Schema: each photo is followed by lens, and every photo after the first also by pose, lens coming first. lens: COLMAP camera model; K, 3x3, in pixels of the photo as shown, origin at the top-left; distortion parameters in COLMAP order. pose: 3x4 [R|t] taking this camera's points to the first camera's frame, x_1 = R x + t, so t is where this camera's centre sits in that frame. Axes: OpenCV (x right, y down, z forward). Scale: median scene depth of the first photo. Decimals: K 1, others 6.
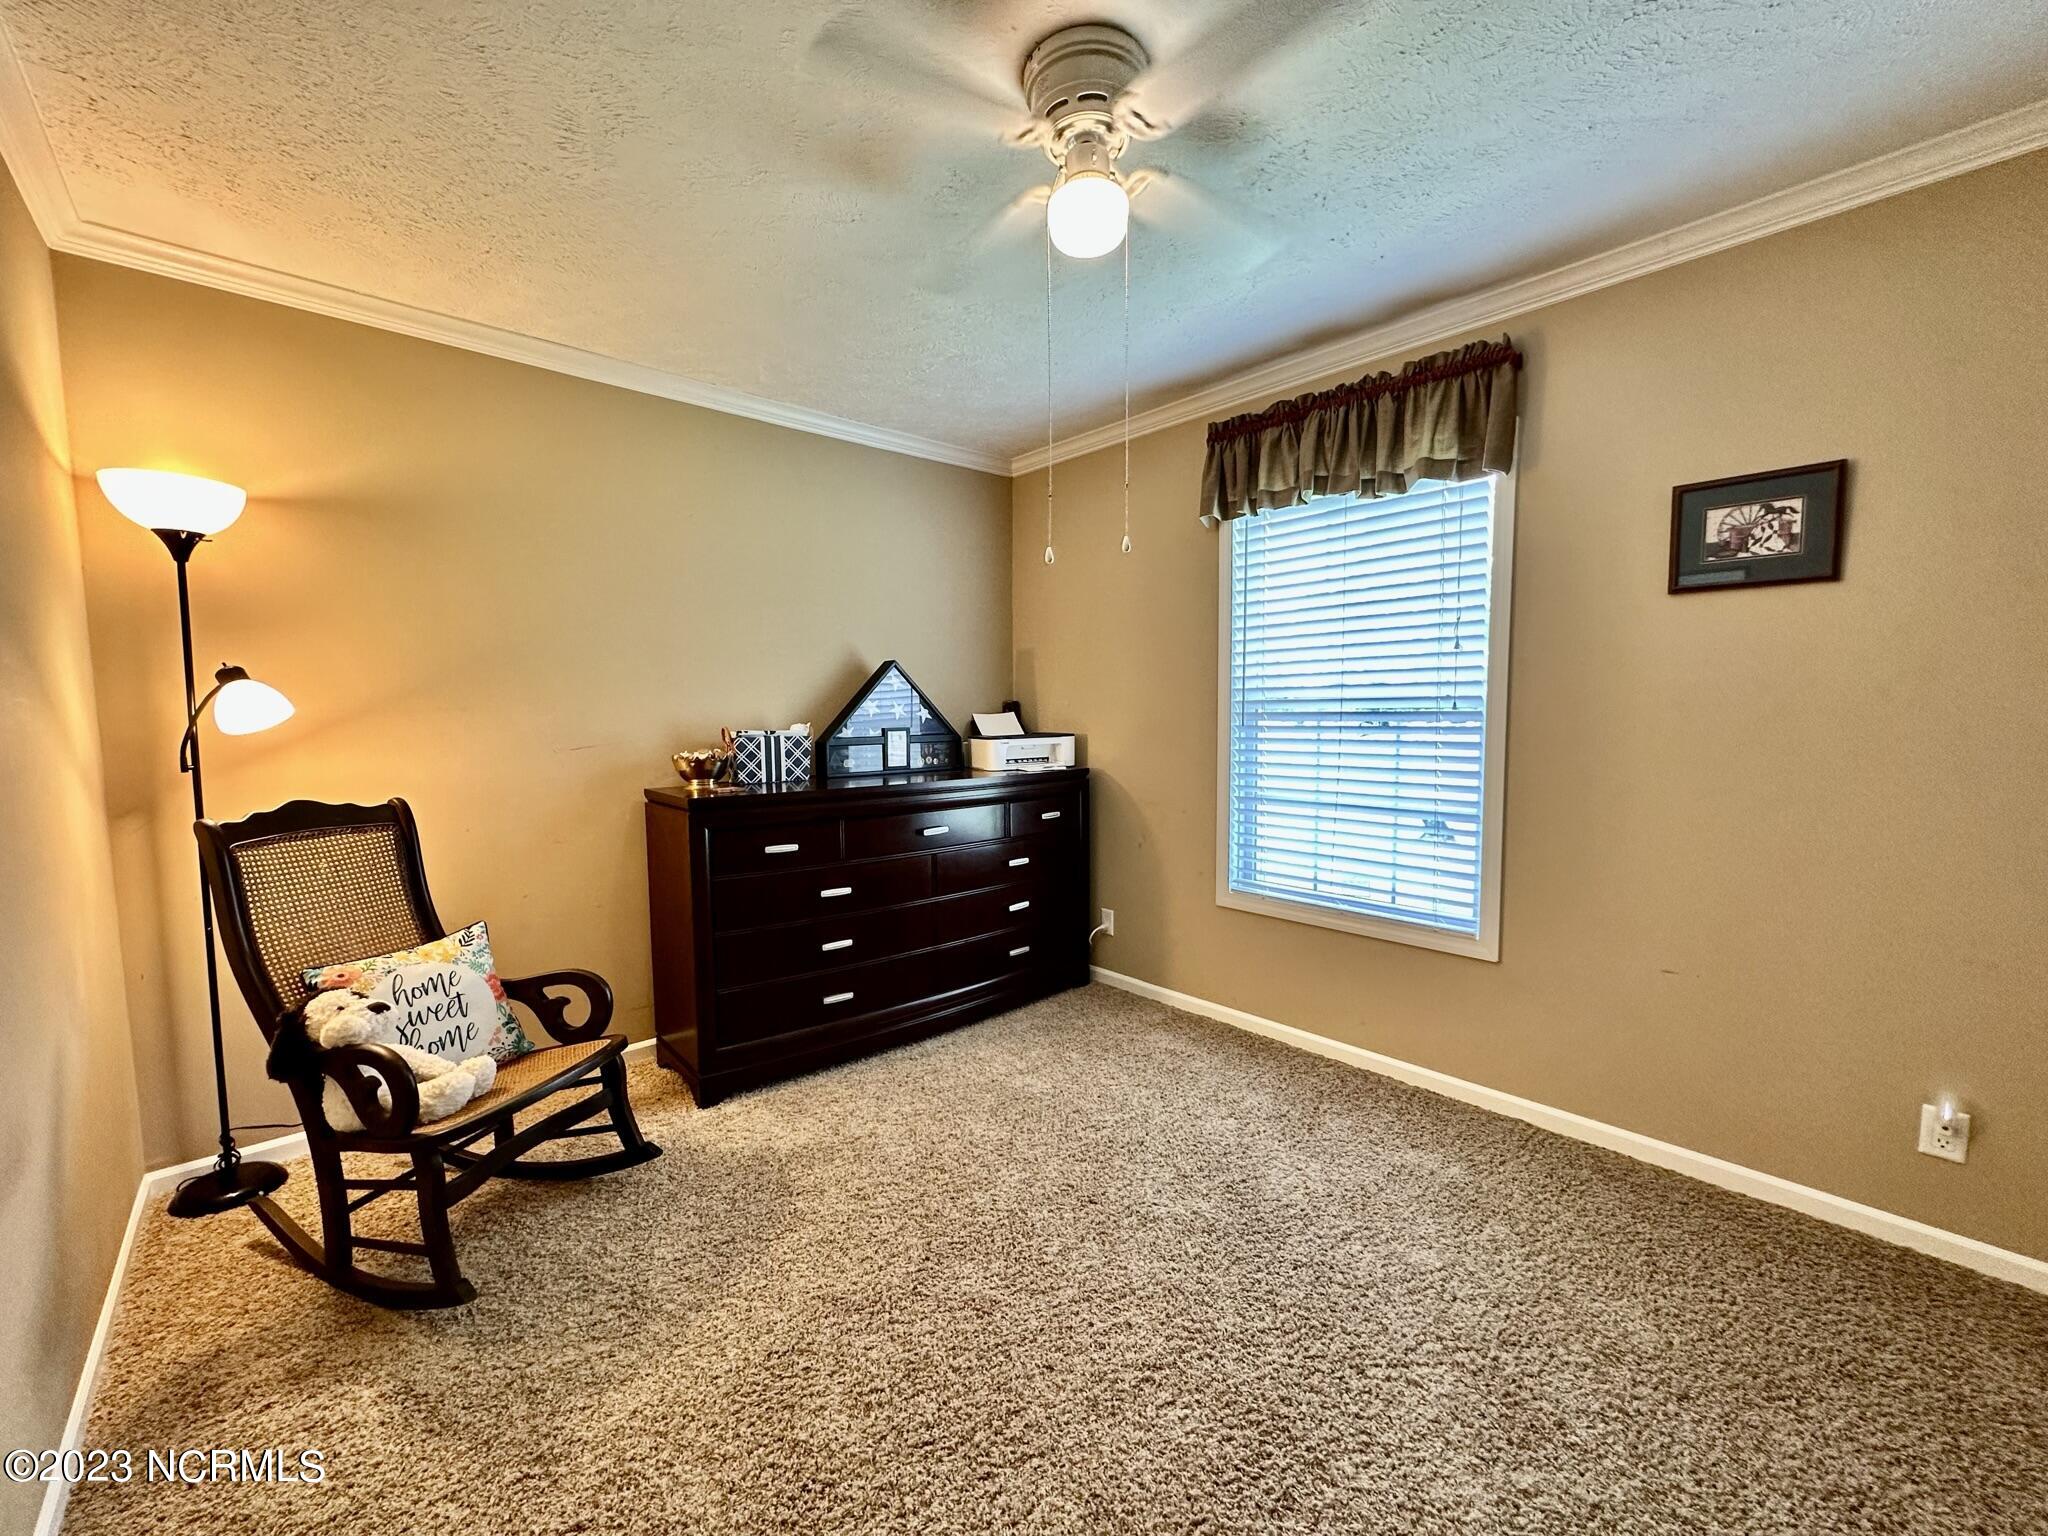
lens RADIAL K [[820.4, 0, 1017.6], [0, 820.4, 770.1], [0, 0, 1]] dist [-0.001286, 0.000667]
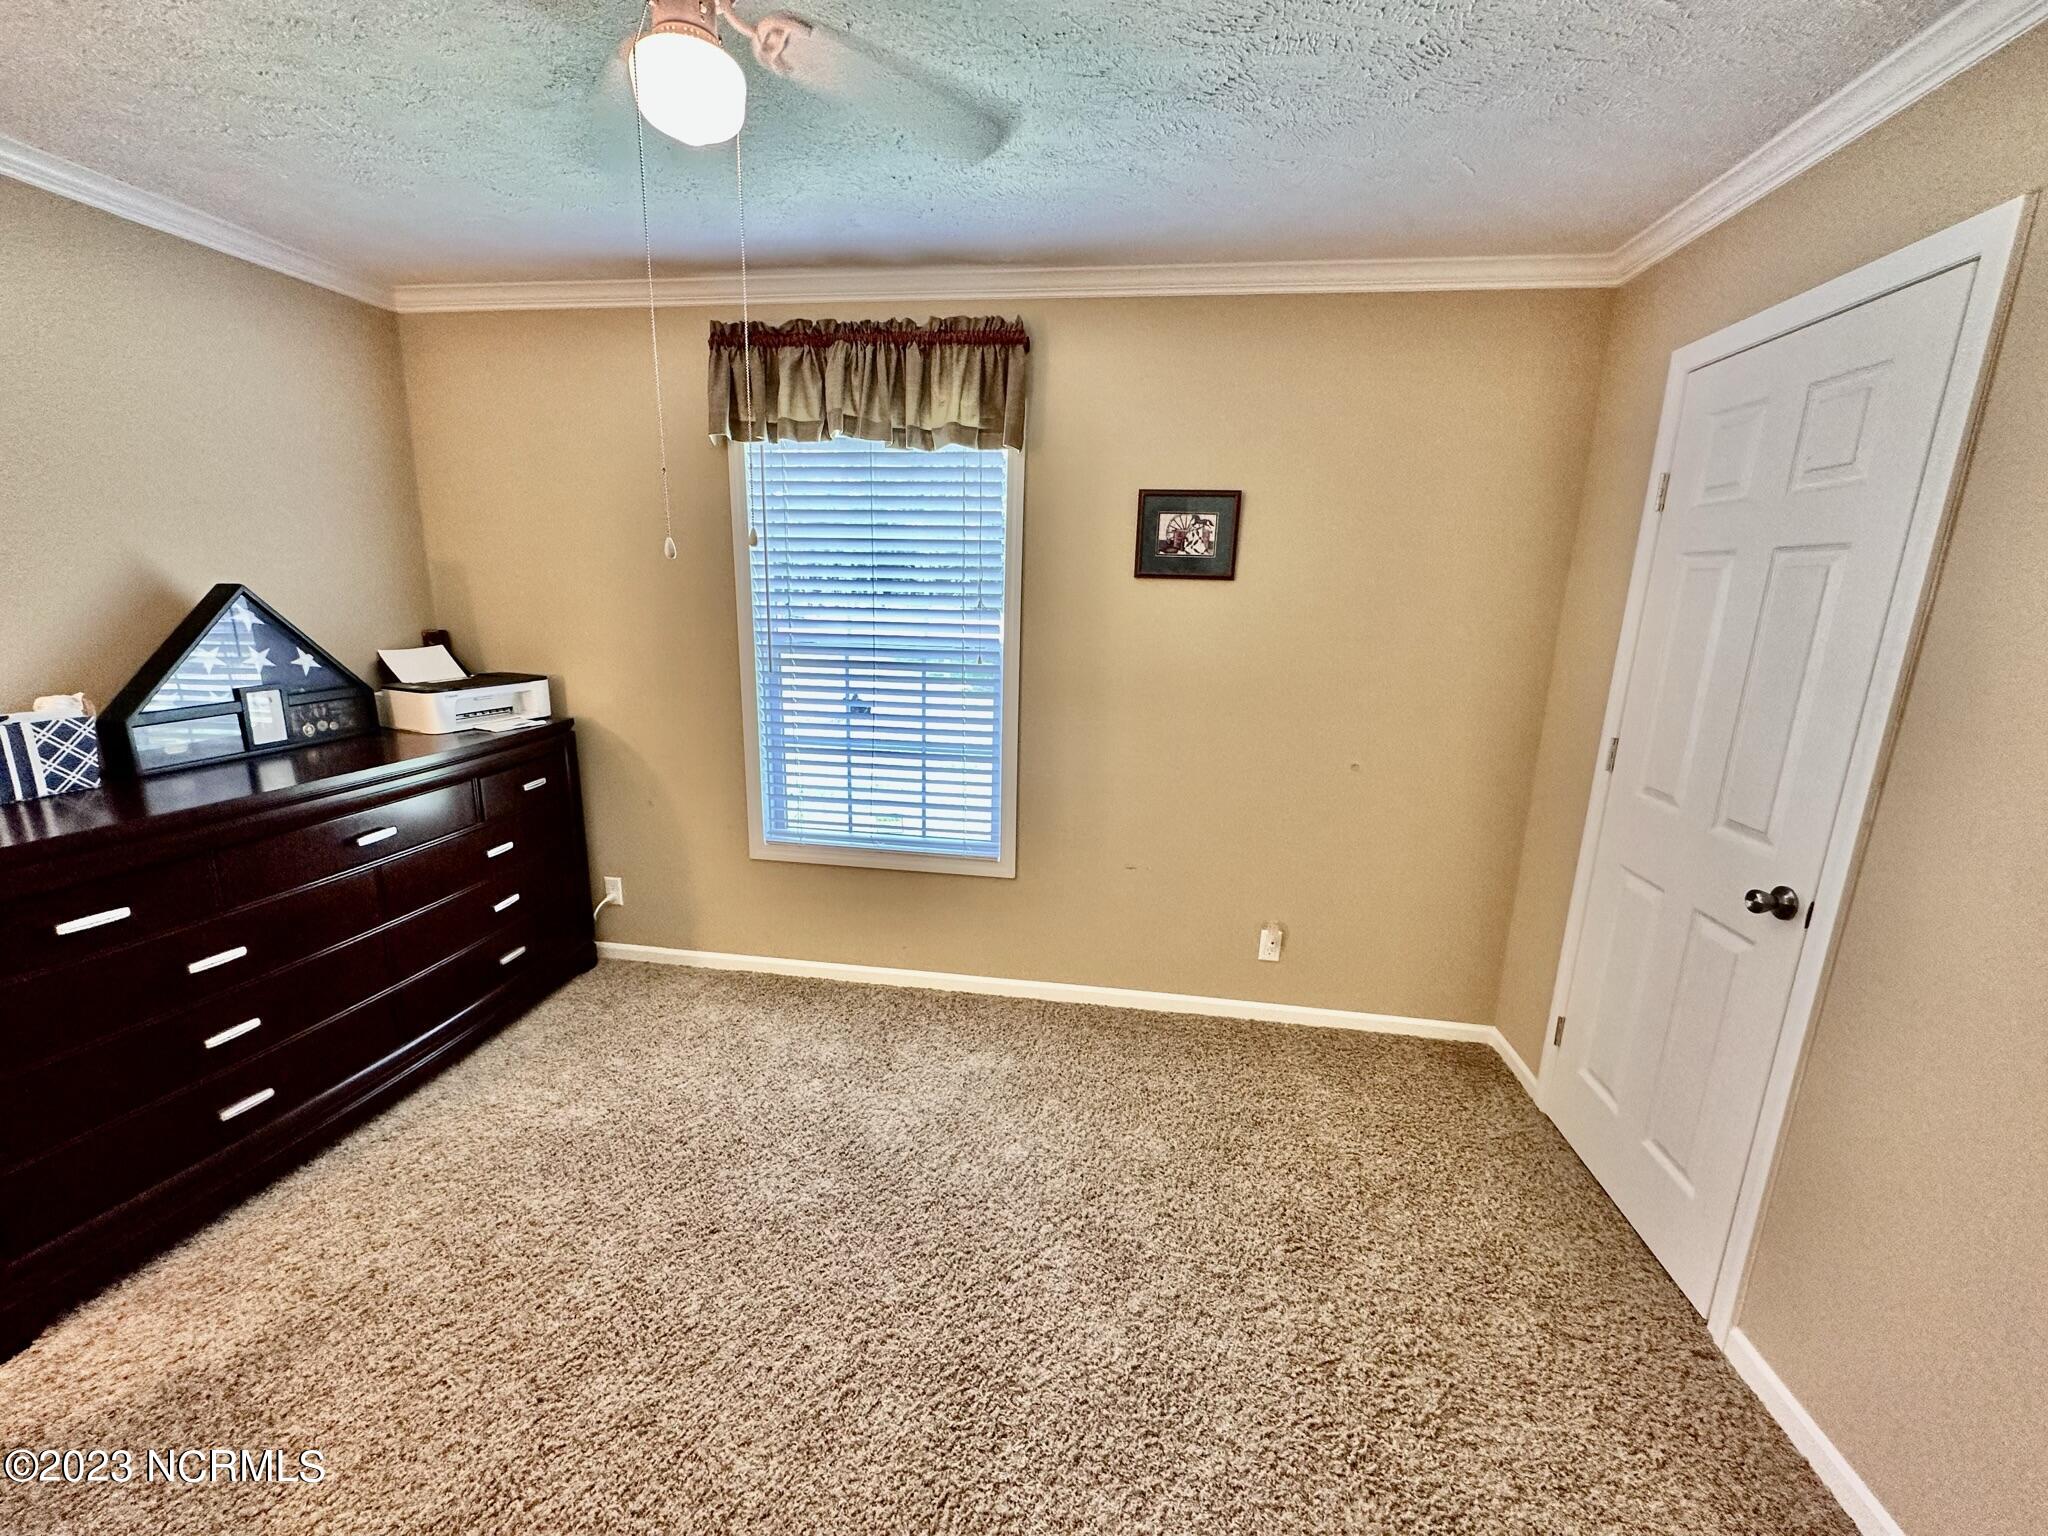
lens RADIAL K [[820.4, 0, 1020.3], [0, 820.4, 774.3], [0, 0, 1]] dist [-0.001286, 0.000667]
pose [[0.768628, -0.118343, 0.628654, -0.134600], [0.020003, 0.986705, 0.161288, -0.103533], [-0.639383, -0.111396, 0.760776, 0.106673]]
